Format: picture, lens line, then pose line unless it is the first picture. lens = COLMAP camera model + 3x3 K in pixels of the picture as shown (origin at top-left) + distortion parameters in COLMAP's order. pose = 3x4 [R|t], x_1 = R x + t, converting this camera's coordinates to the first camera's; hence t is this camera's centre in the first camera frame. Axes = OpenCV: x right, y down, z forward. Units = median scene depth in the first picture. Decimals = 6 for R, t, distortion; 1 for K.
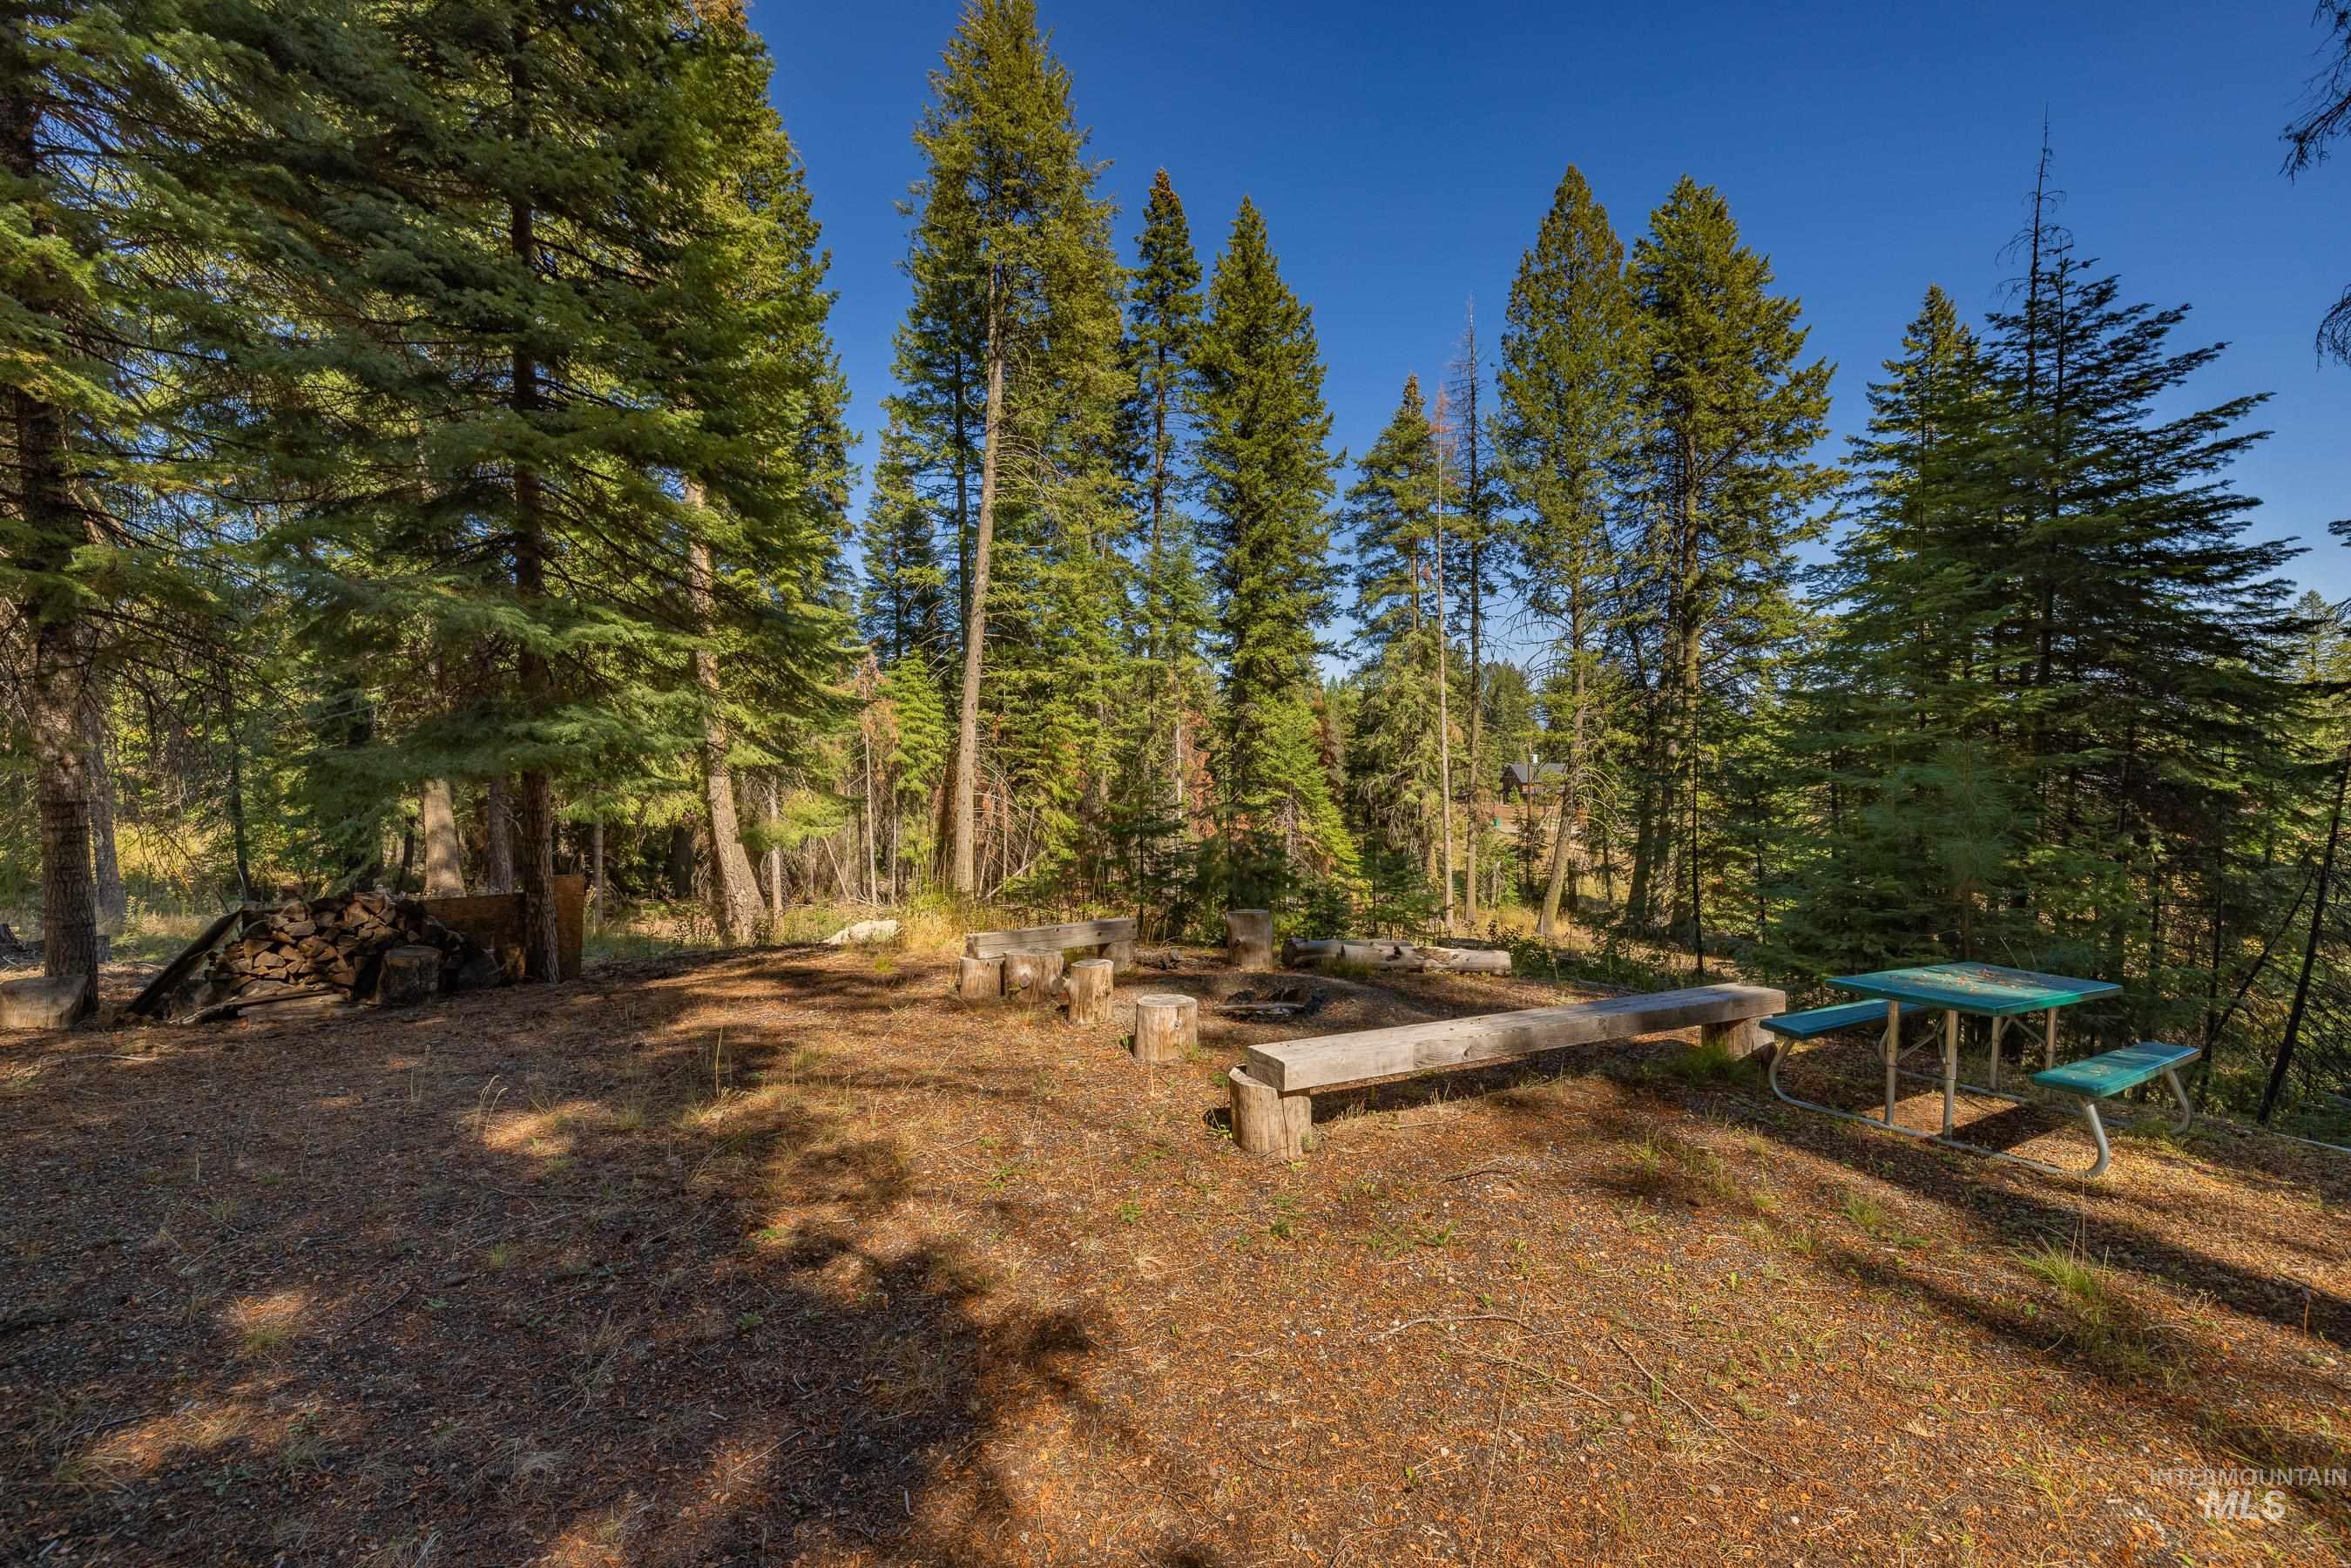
lens RADIAL K [[980.5, 0, 1175.5], [0, 980.5, 784.0], [0, 0, 1]] dist [0.001151, 0.000451]
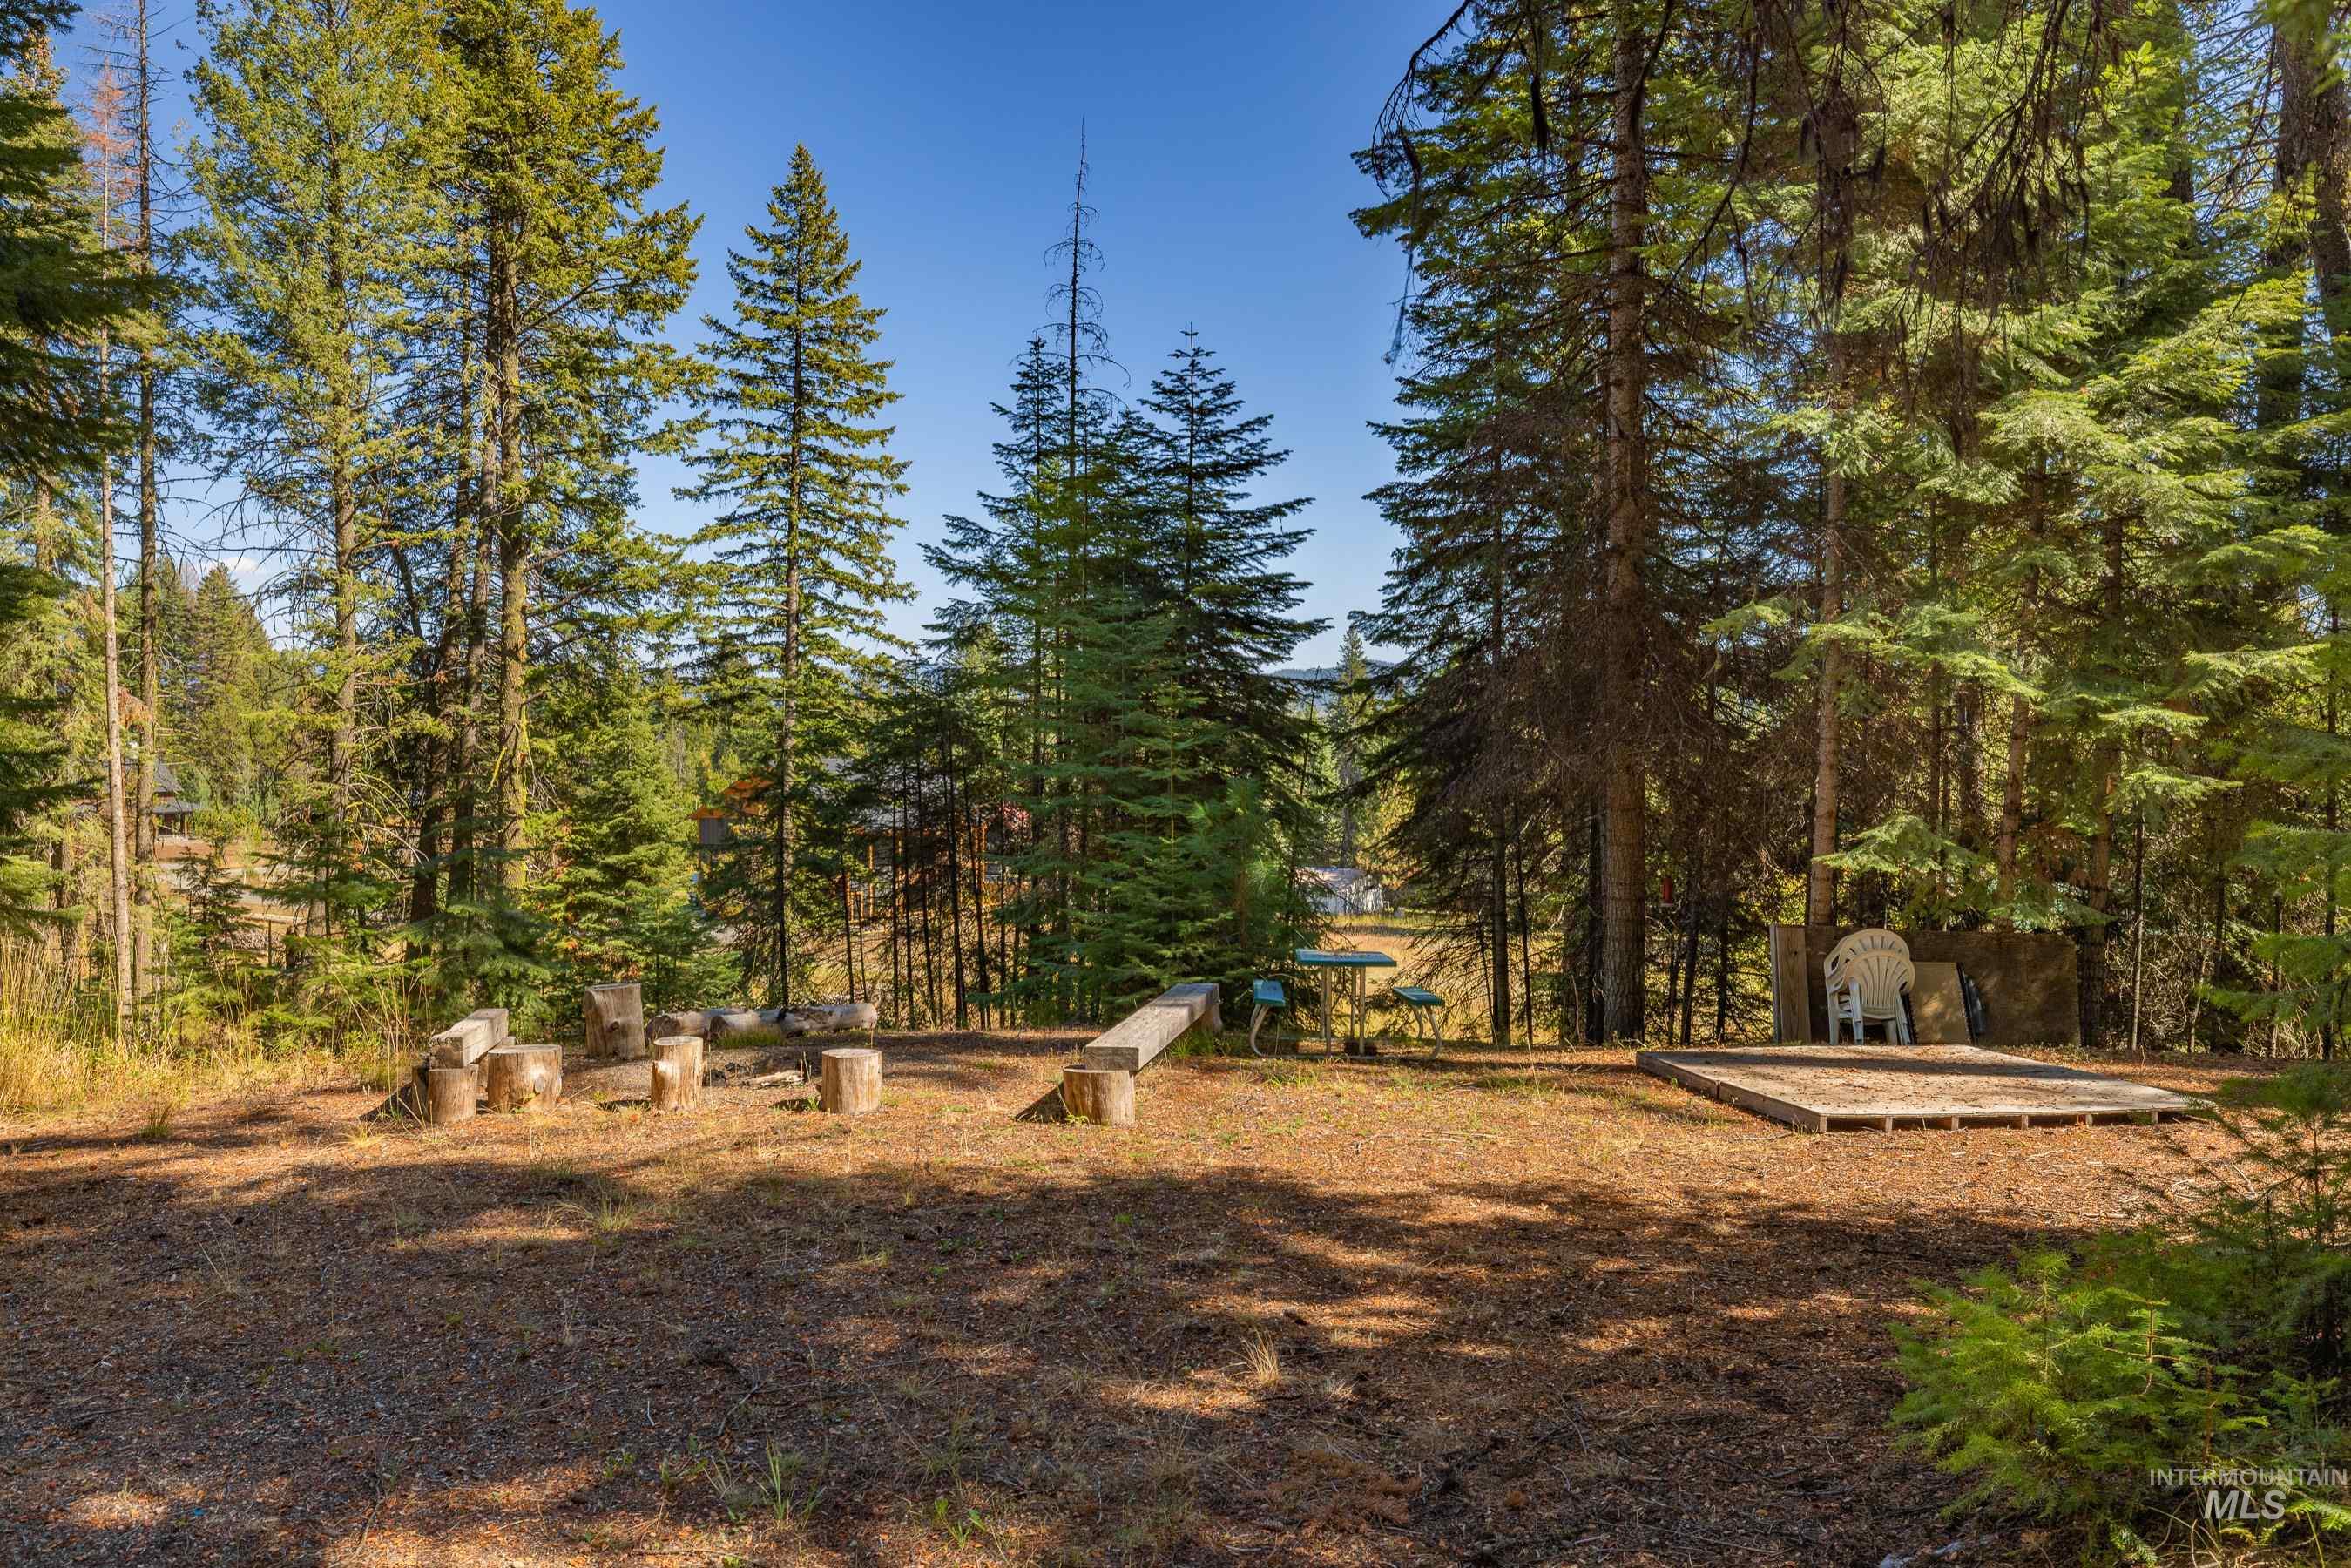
lens RADIAL K [[1754.5, 0, 1170.5], [0, 1754.5, 782.1], [0, 0, 1]] dist [0.003517, -0.003065]
pose [[0.591665, -0.000165, 0.806184, -0.157393], [0.005676, 0.999976, -0.003961, -0.004922], [-0.806164, 0.006920, 0.591652, -0.036326]]
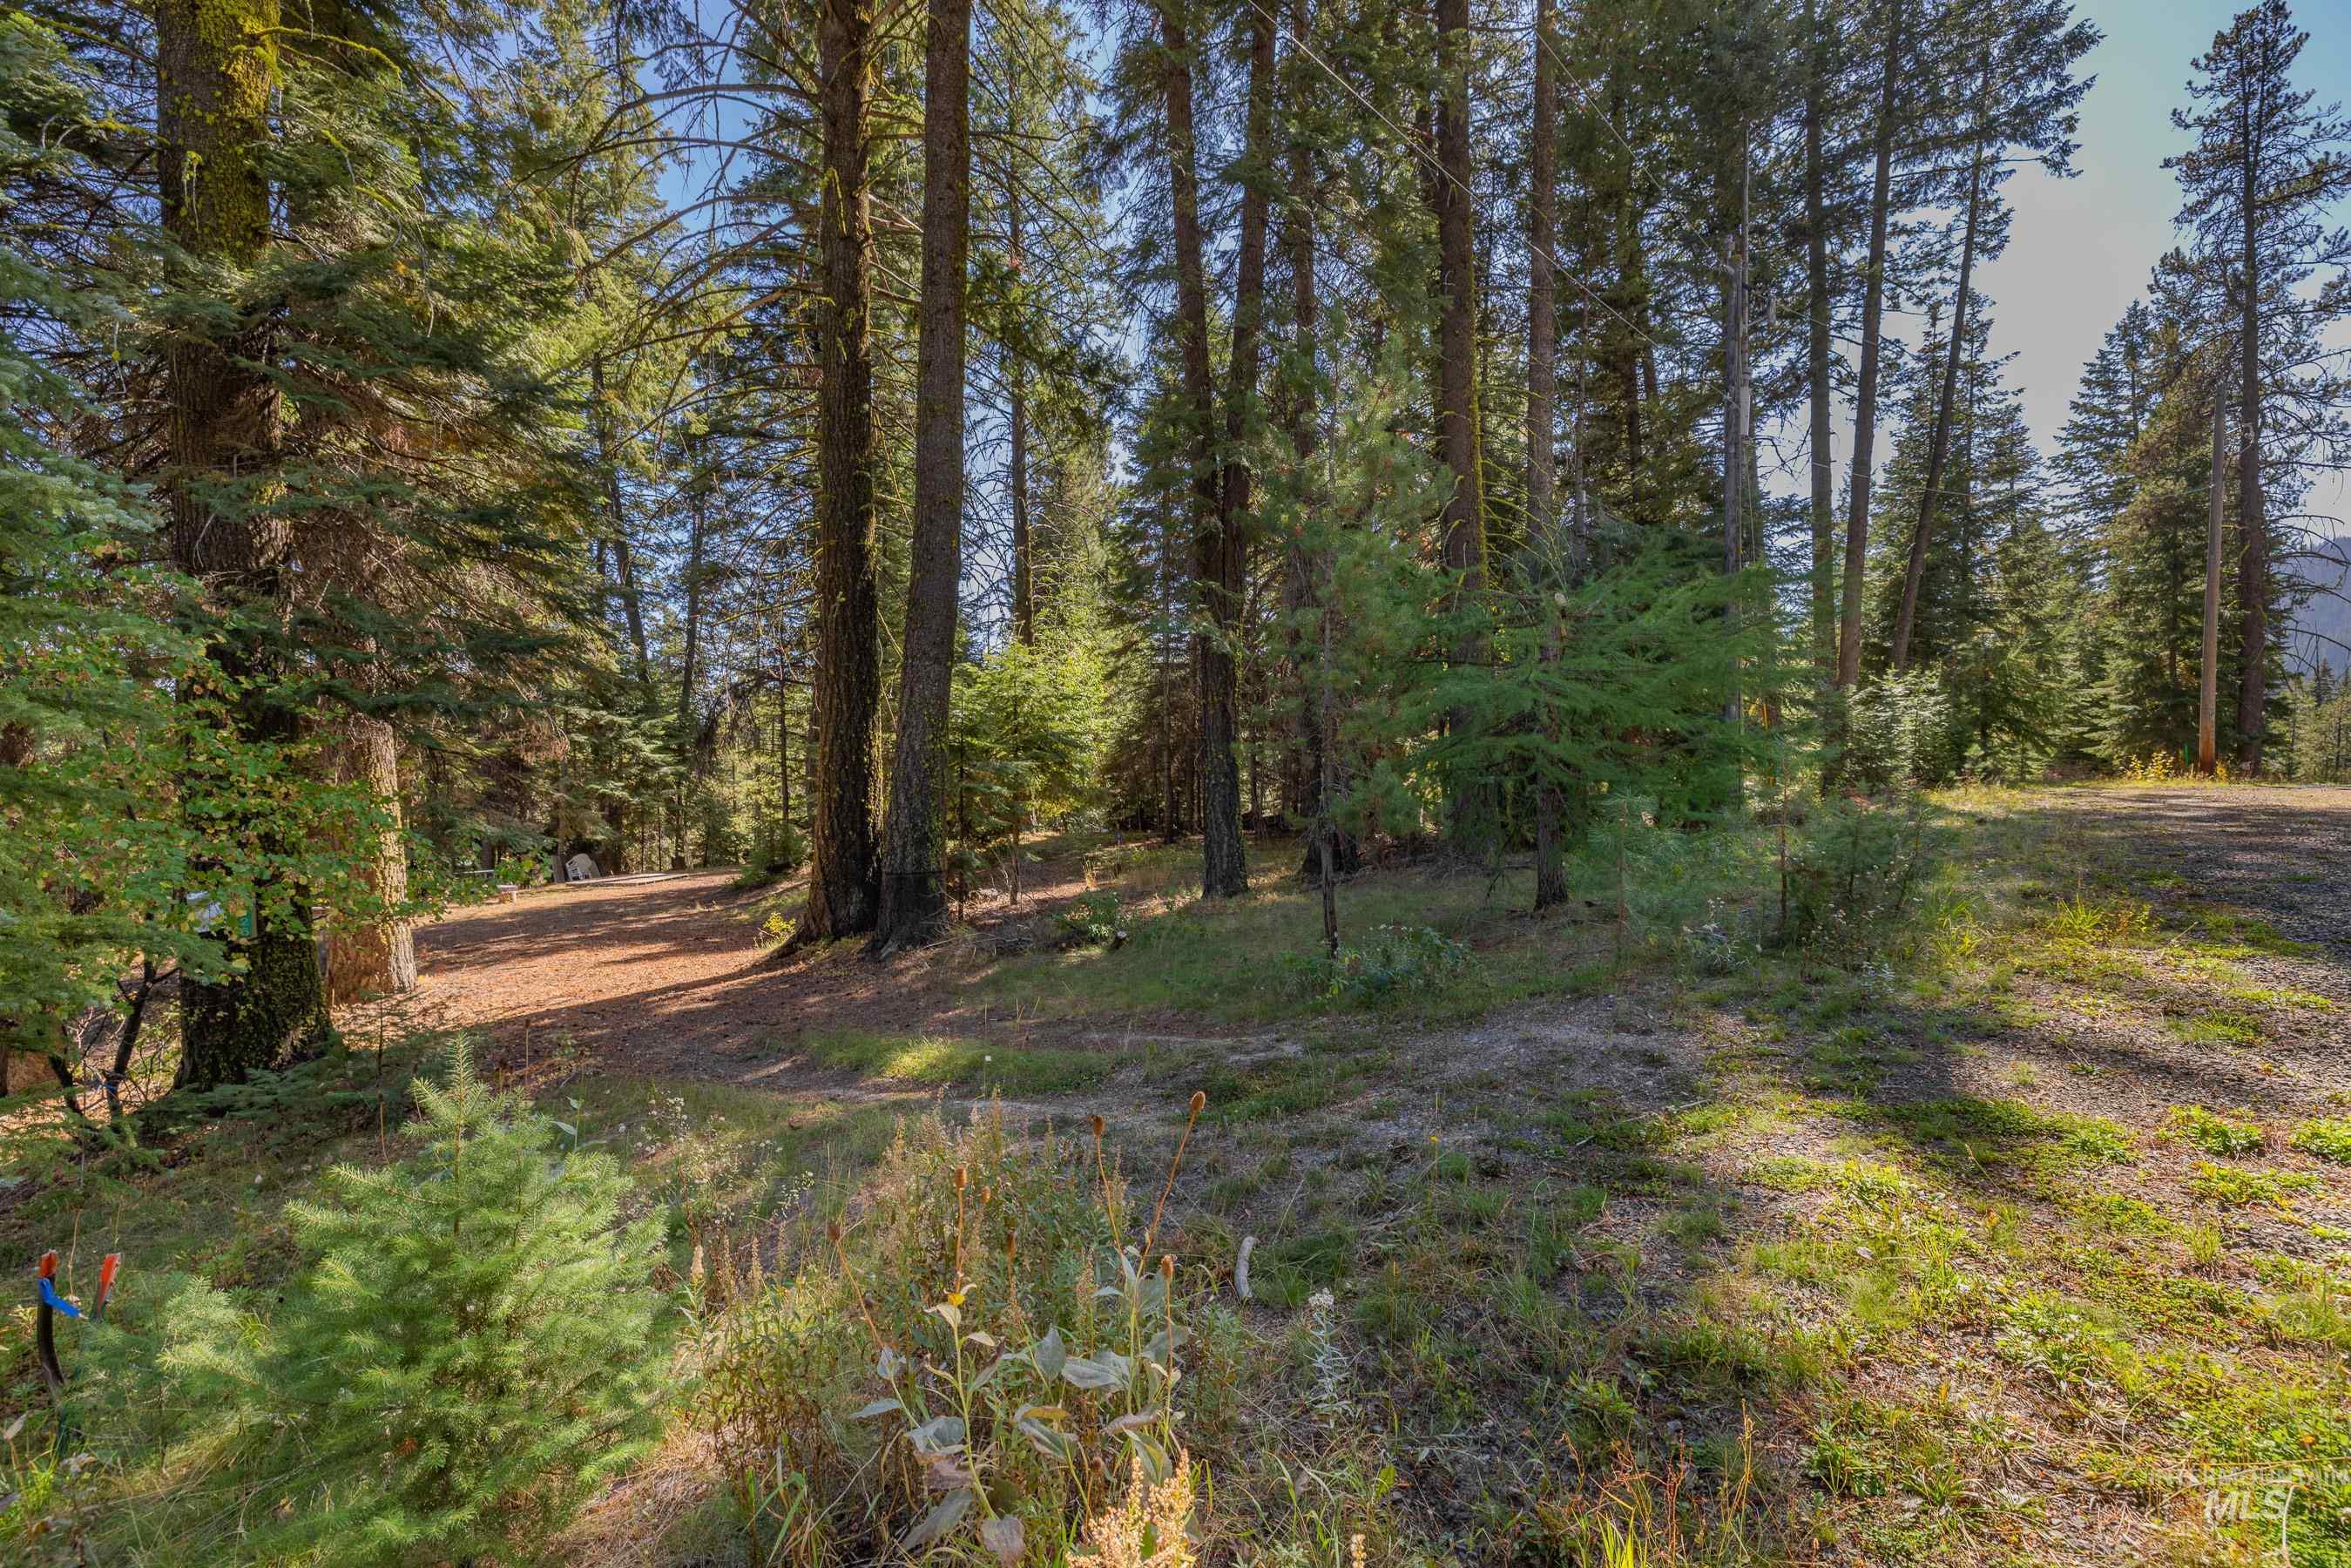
lens RADIAL K [[1000.2, 0, 1175.5], [0, 1000.2, 784.0], [0, 0, 1]] dist [0.002639, 0.000368]
pose [[-0.573603, -0.008404, 0.819090, -0.660215], [0.023806, 0.999354, 0.026925, -0.038470], [-0.818787, 0.034943, -0.573033, 0.101538]]
